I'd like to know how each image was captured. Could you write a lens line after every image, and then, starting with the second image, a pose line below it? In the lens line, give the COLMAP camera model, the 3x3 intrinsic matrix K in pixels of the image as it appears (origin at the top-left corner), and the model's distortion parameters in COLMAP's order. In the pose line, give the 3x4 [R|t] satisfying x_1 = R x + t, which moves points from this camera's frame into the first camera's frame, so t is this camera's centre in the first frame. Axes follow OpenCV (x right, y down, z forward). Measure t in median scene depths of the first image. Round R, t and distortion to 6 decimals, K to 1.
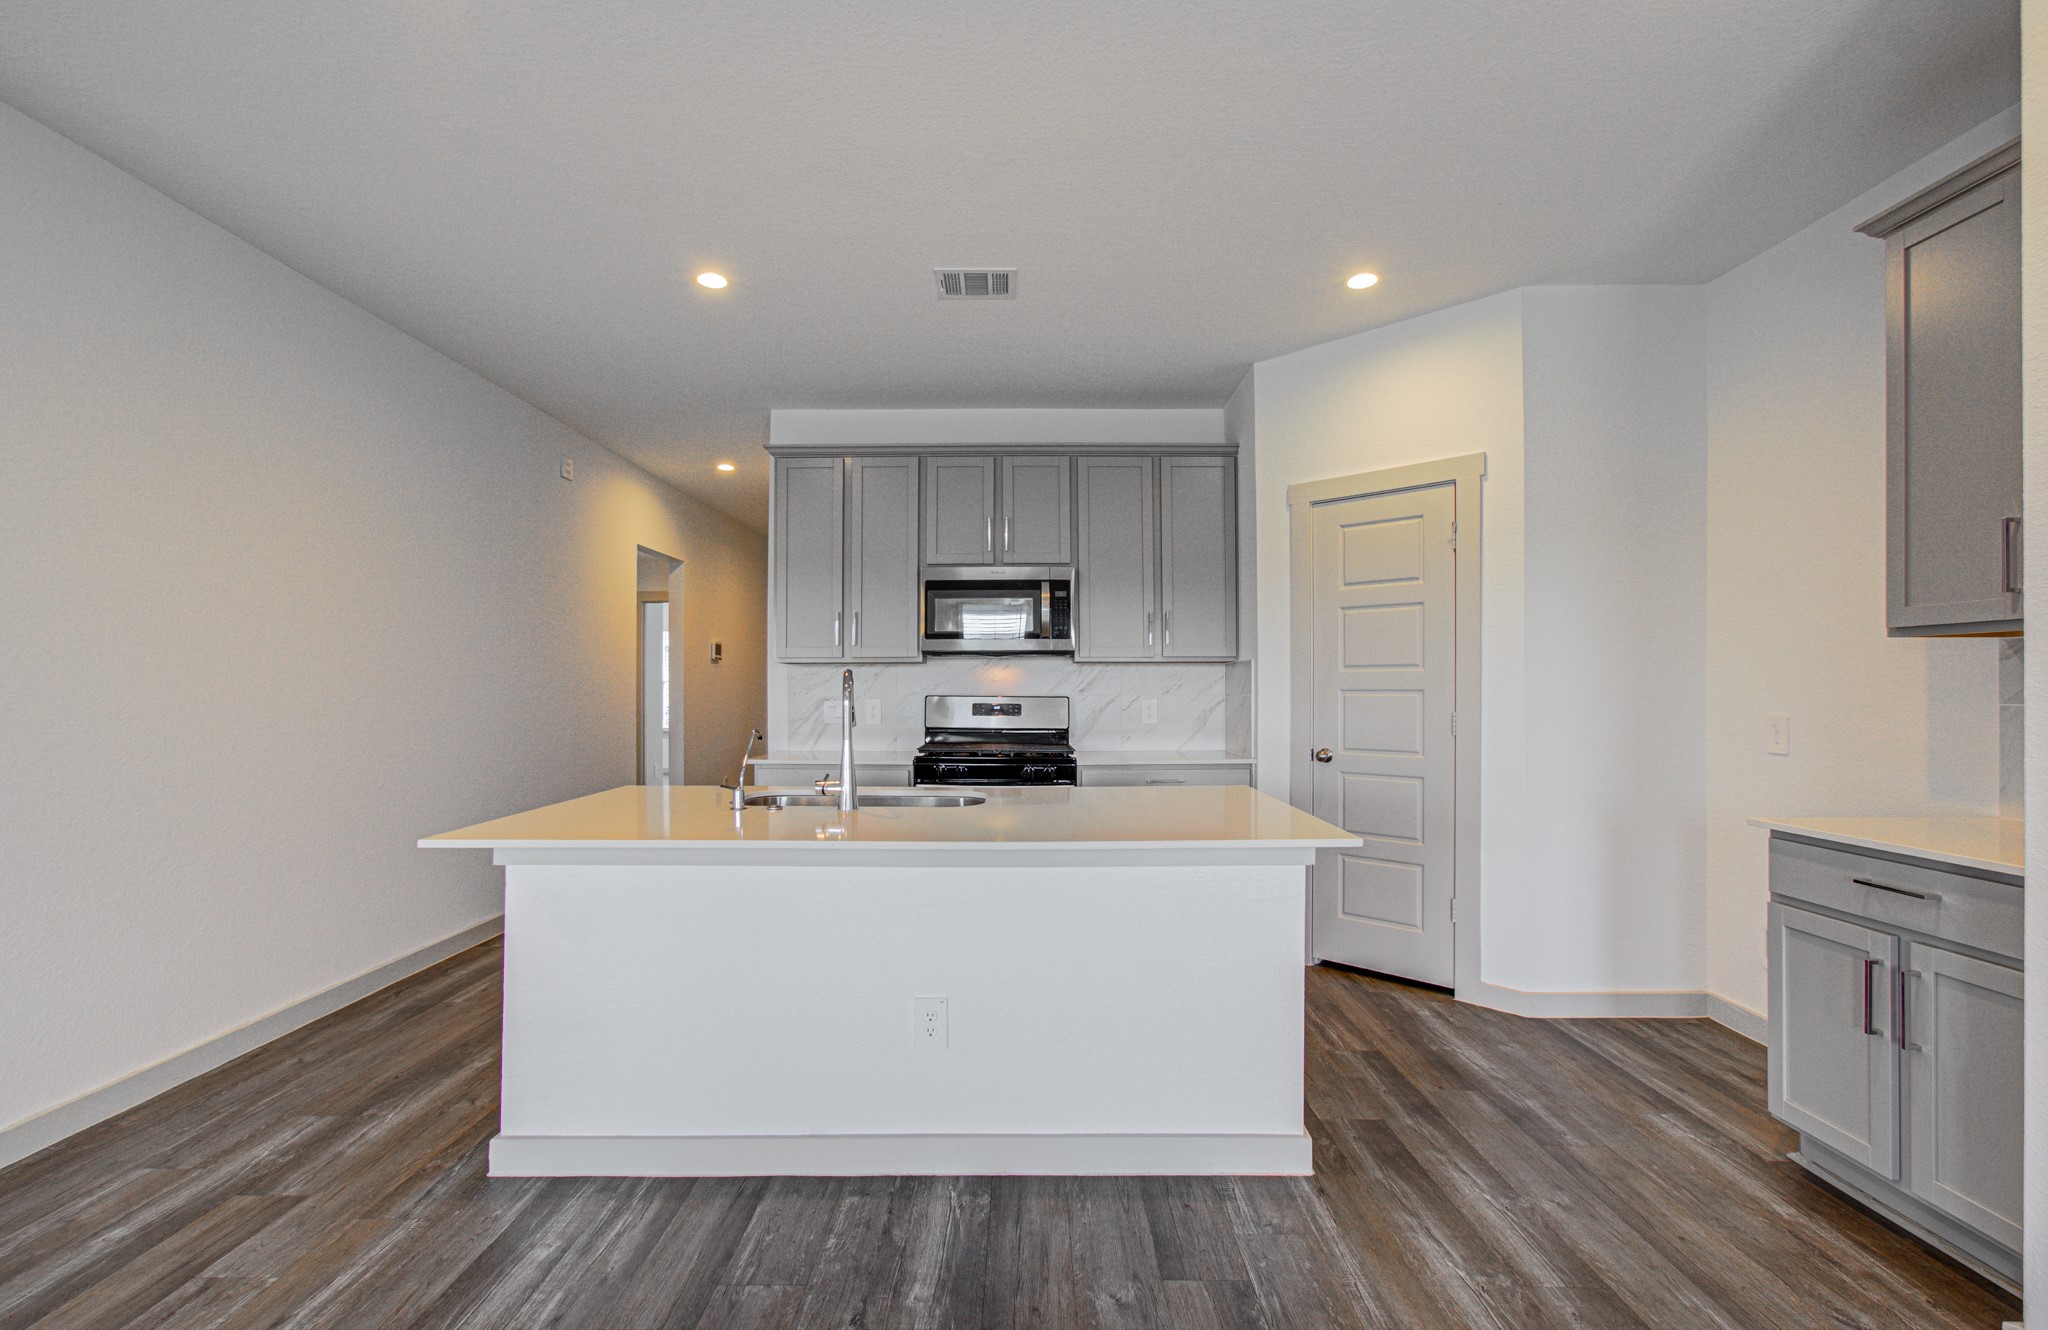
lens RADIAL K [[916.4, 0, 1022.6], [0, 916.4, 687.9], [0, 0, 1]] dist [0.001096, -0.000530]
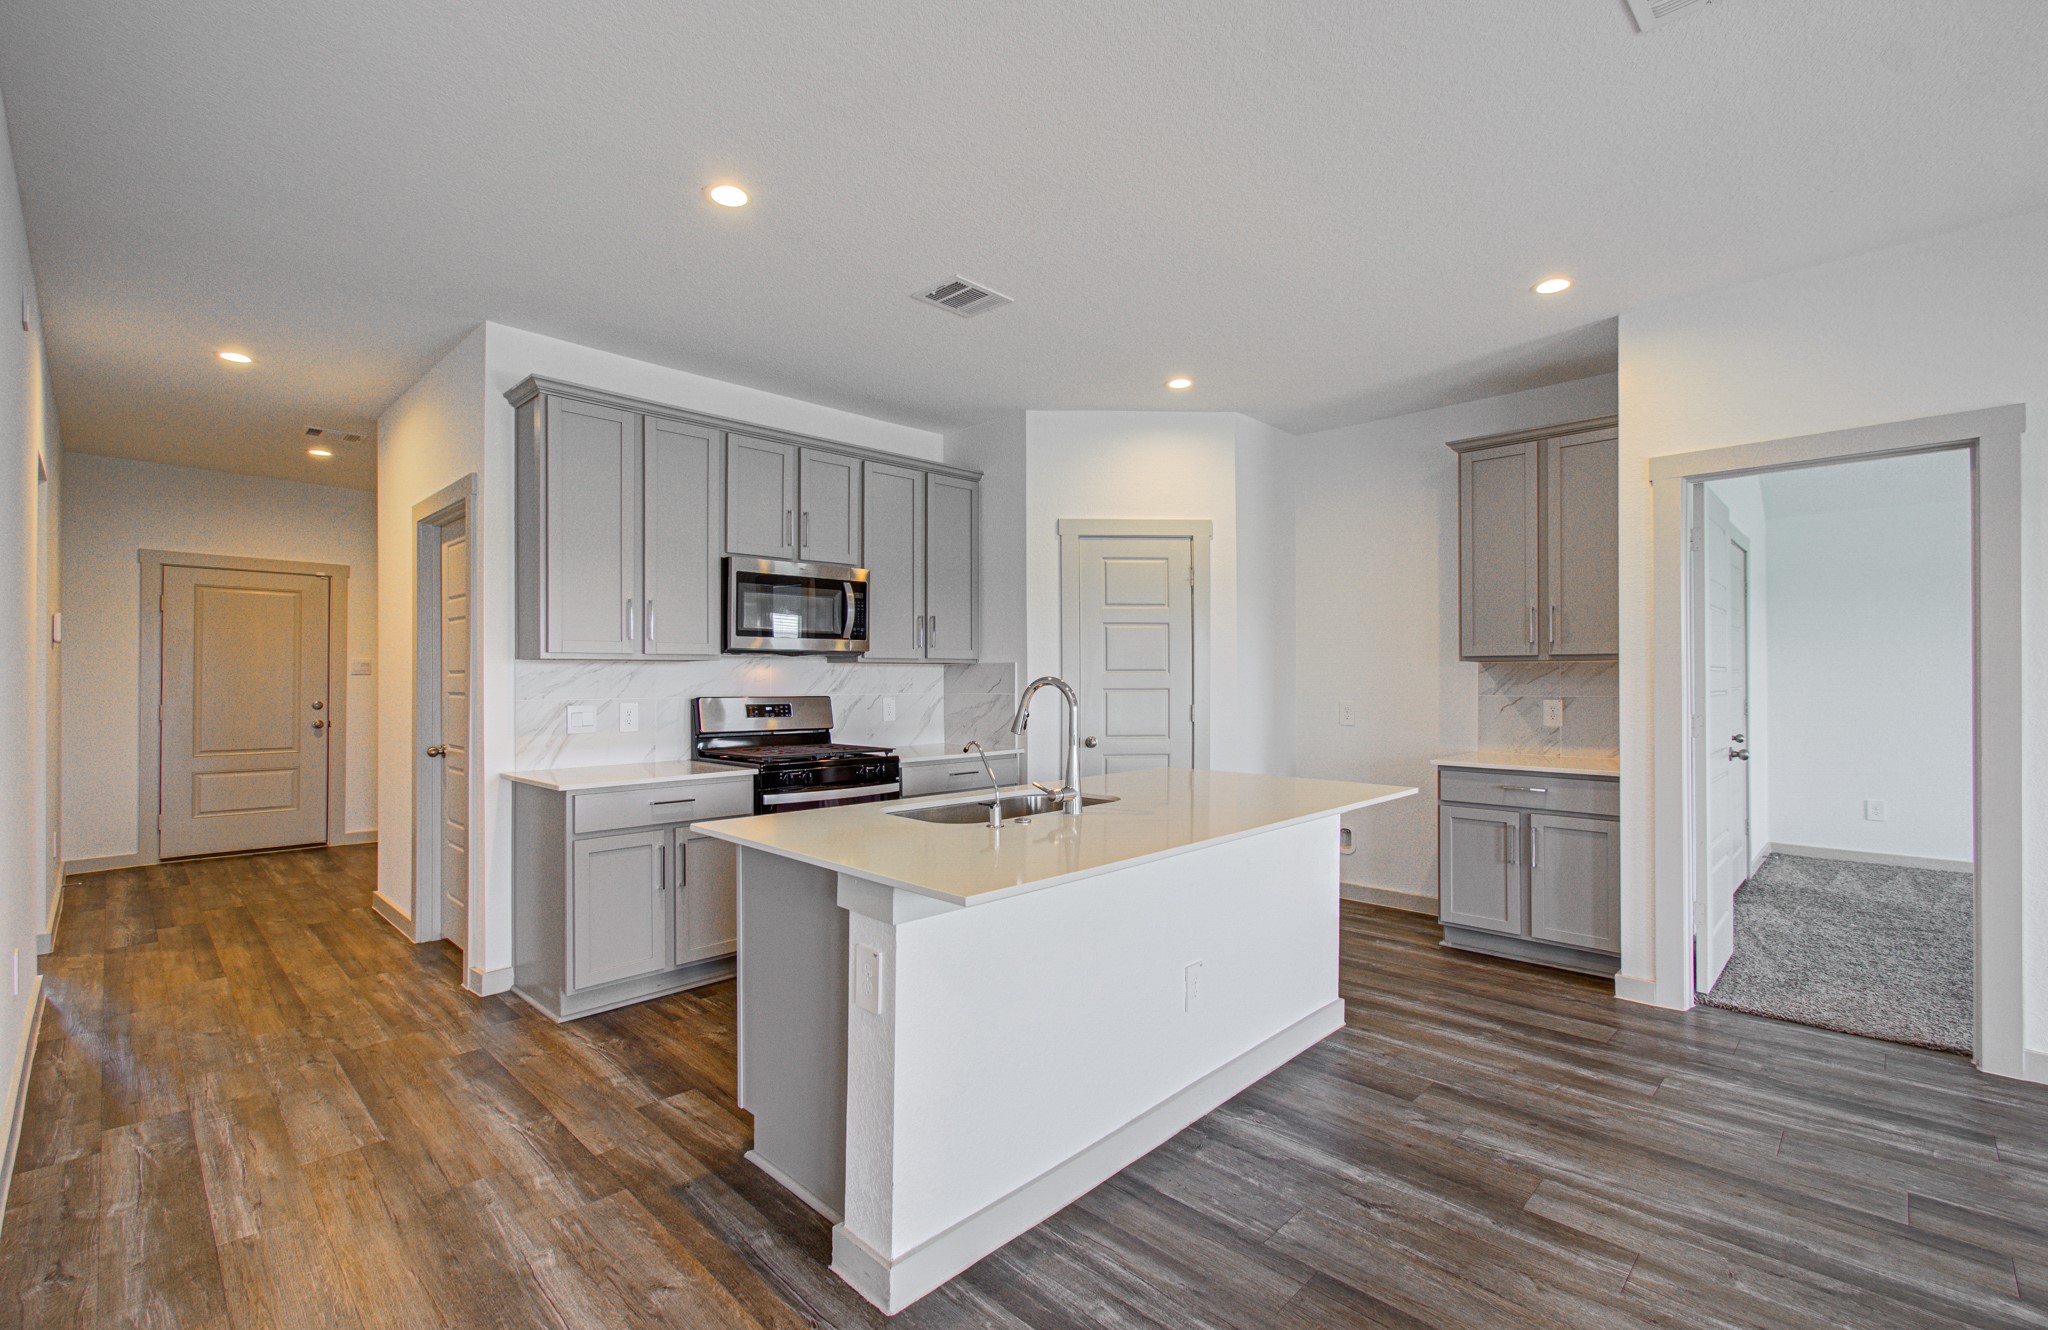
lens RADIAL K [[897.3, 0, 1011.9], [0, 897.3, 677.2], [0, 0, 1]] dist [0.008977, -0.000086]
pose [[0.696990, -0.004355, 0.717068, -0.799358], [0.002416, 0.999990, 0.003725, -0.022617], [-0.717077, -0.000864, 0.696993, 0.277650]]
